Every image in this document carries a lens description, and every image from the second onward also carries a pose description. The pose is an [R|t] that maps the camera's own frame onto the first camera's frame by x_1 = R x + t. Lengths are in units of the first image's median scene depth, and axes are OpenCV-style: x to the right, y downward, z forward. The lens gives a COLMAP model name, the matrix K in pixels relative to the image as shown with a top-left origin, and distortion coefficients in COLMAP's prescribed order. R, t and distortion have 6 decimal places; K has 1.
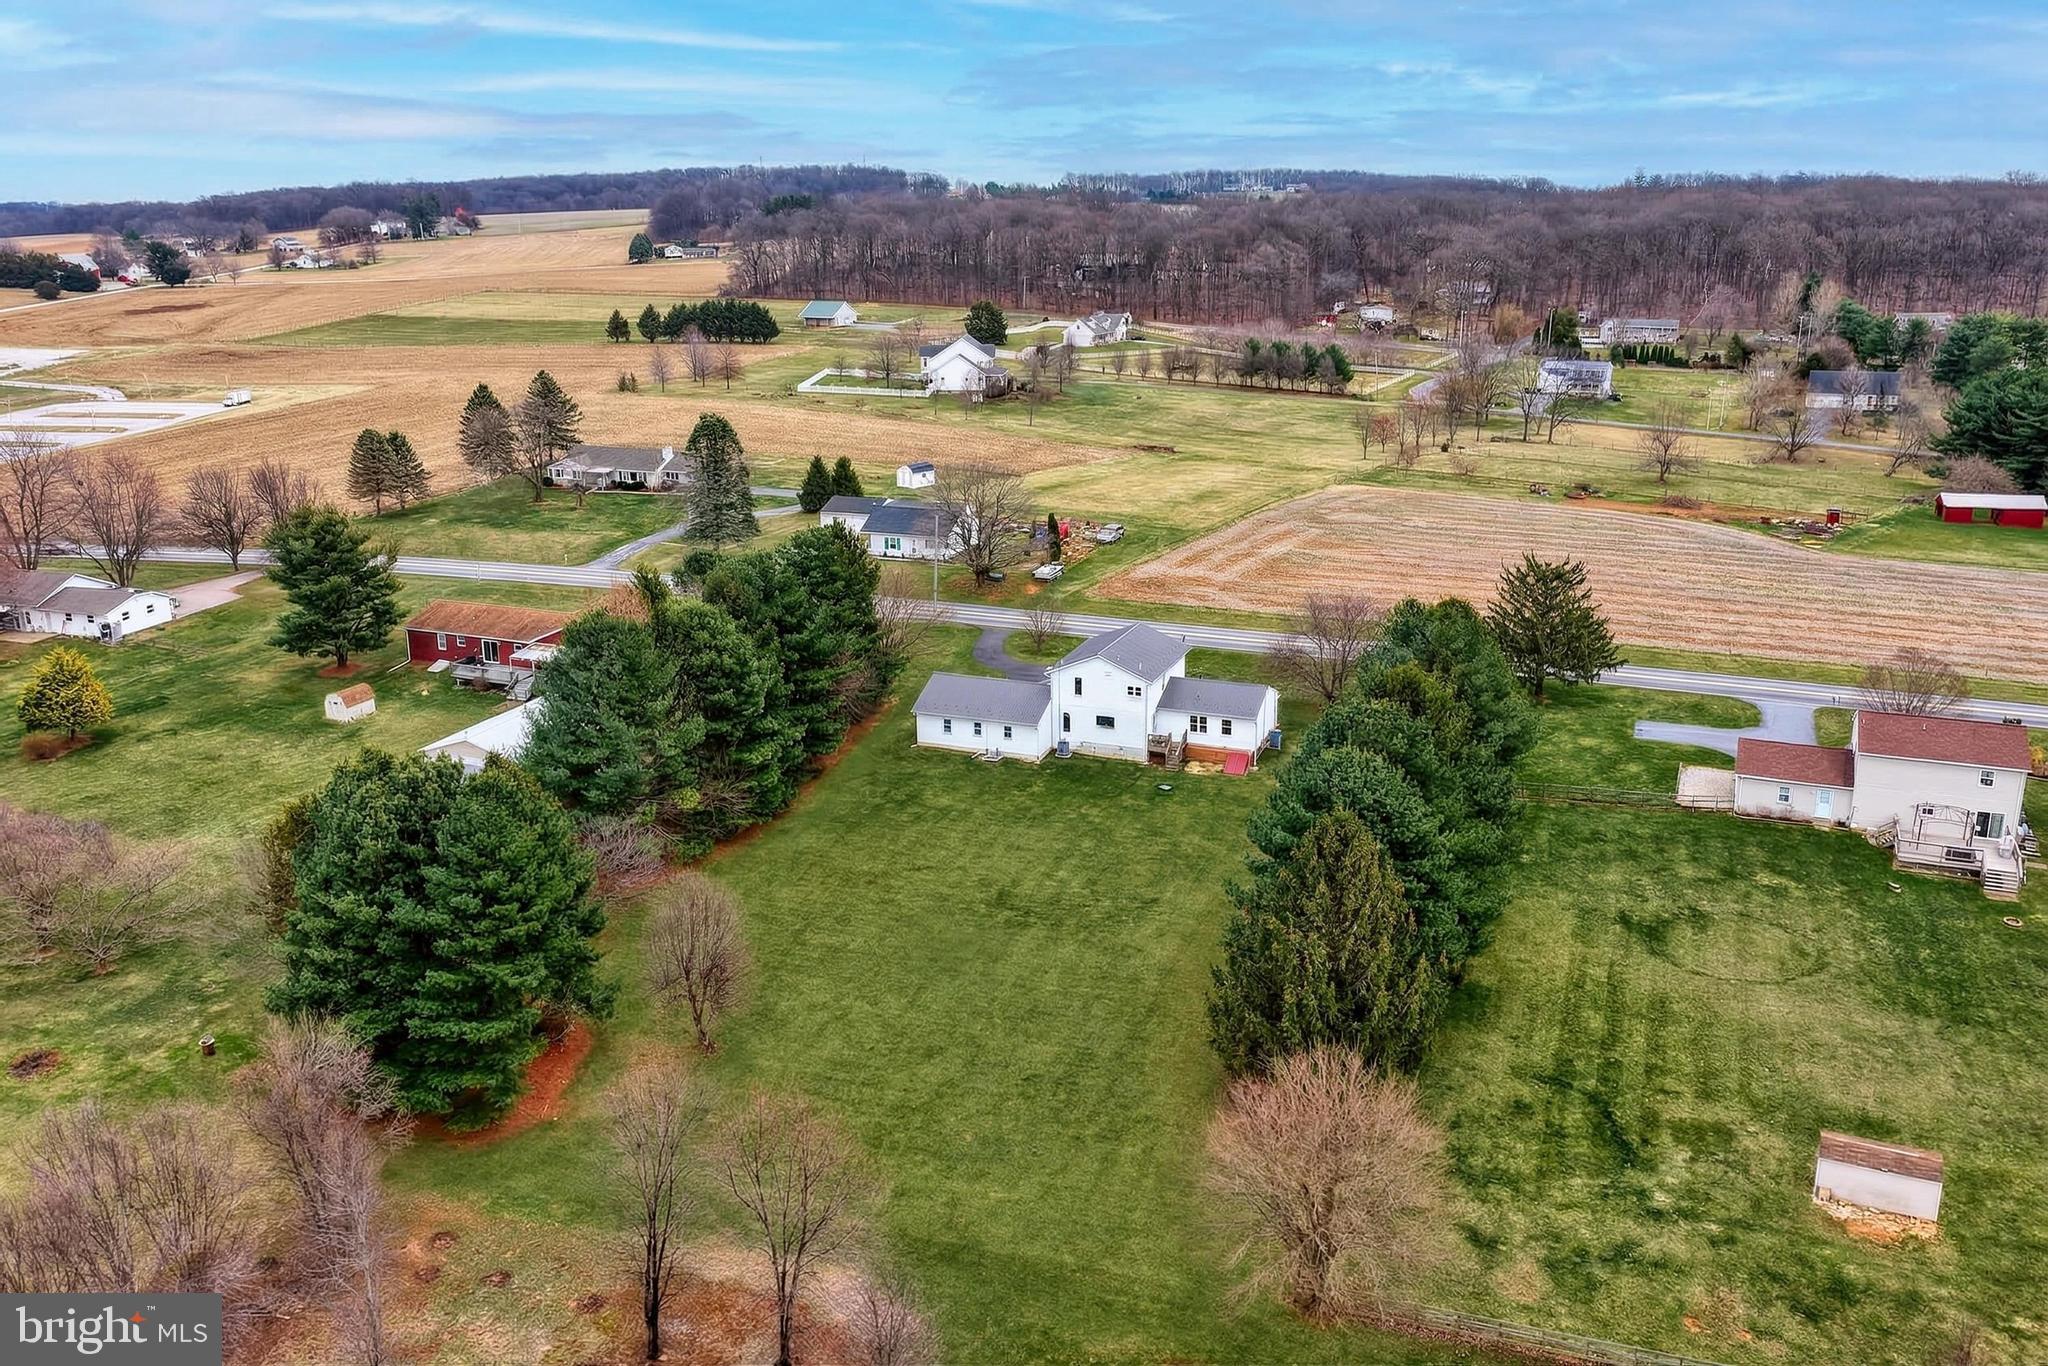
lens RADIAL K [[1730.6, 0, 1023.5], [0, 1730.6, 683.4], [0, 0, 1]] dist [0.013273, 0.010173]
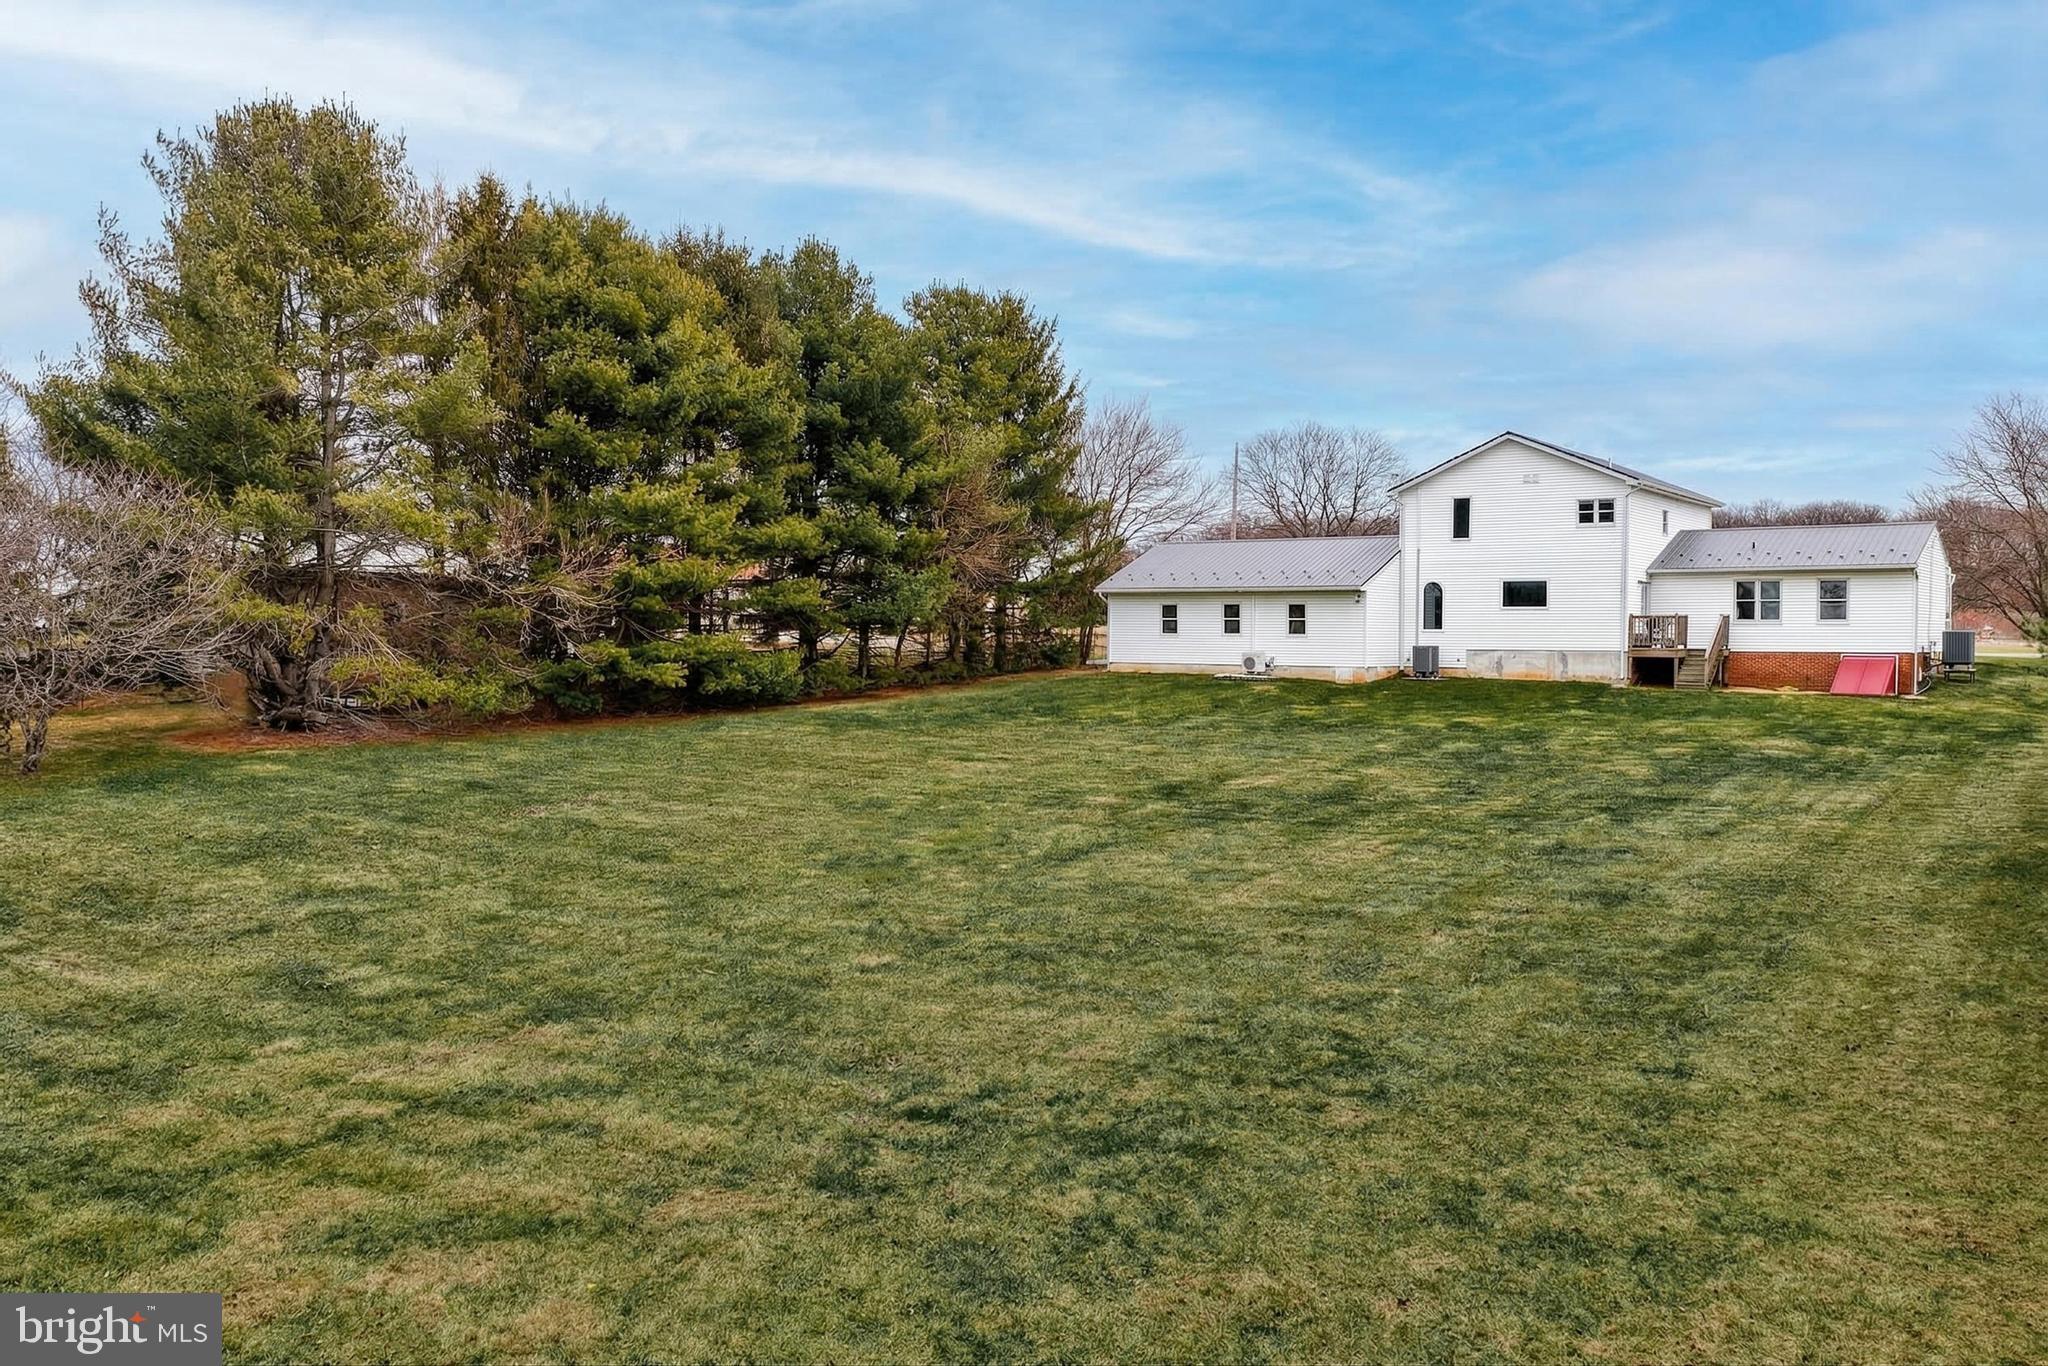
lens RADIAL K [[1664.8, 0, 1021.2], [0, 1664.8, 693.8], [0, 0, 1]] dist [-0.009508, -0.001502]
pose [[0.966745, 0.016488, -0.255212, 0.032111], [-0.077153, 0.970228, -0.229574, 0.151236], [0.243829, 0.241630, 0.939235, 0.585605]]
